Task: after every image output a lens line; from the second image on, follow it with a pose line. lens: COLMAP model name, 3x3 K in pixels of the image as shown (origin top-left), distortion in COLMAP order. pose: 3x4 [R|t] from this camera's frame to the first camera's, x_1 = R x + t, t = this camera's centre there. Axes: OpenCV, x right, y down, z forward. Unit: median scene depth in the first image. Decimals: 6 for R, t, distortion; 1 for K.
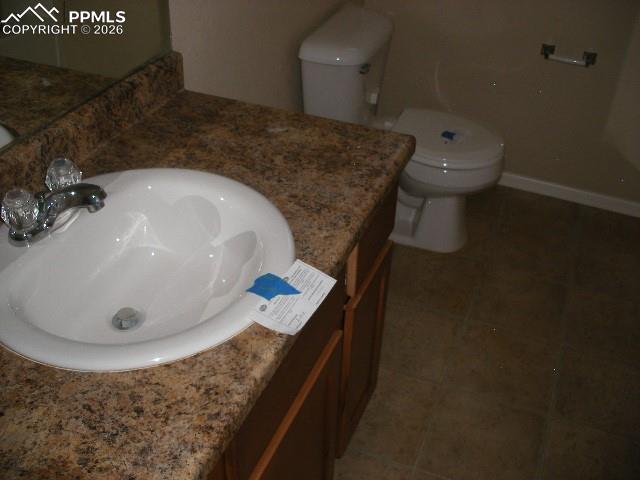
lens RADIAL K [[667.7, 0, 324.1], [0, 667.7, 229.2], [0, 0, 1]] dist [-0.193366, 0.185820]
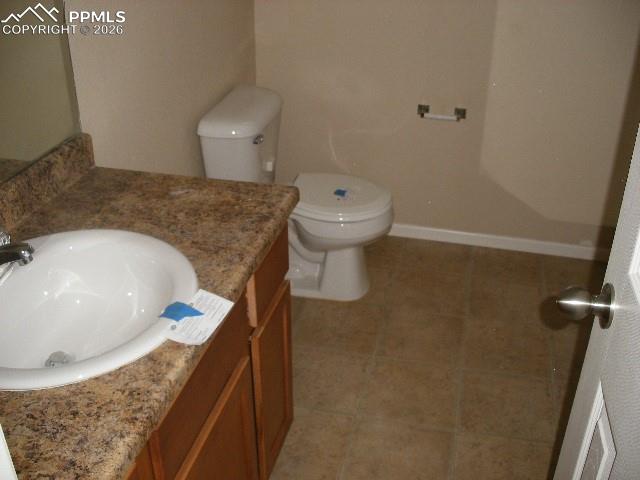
lens RADIAL K [[667.7, 0, 324.1], [0, 667.7, 229.2], [0, 0, 1]] dist [-0.193366, 0.185820]
pose [[0.988209, -0.092907, 0.121705, 0.035981], [0.106937, 0.987671, -0.114330, 0.078364], [-0.109582, 0.125997, 0.985960, -0.166754]]
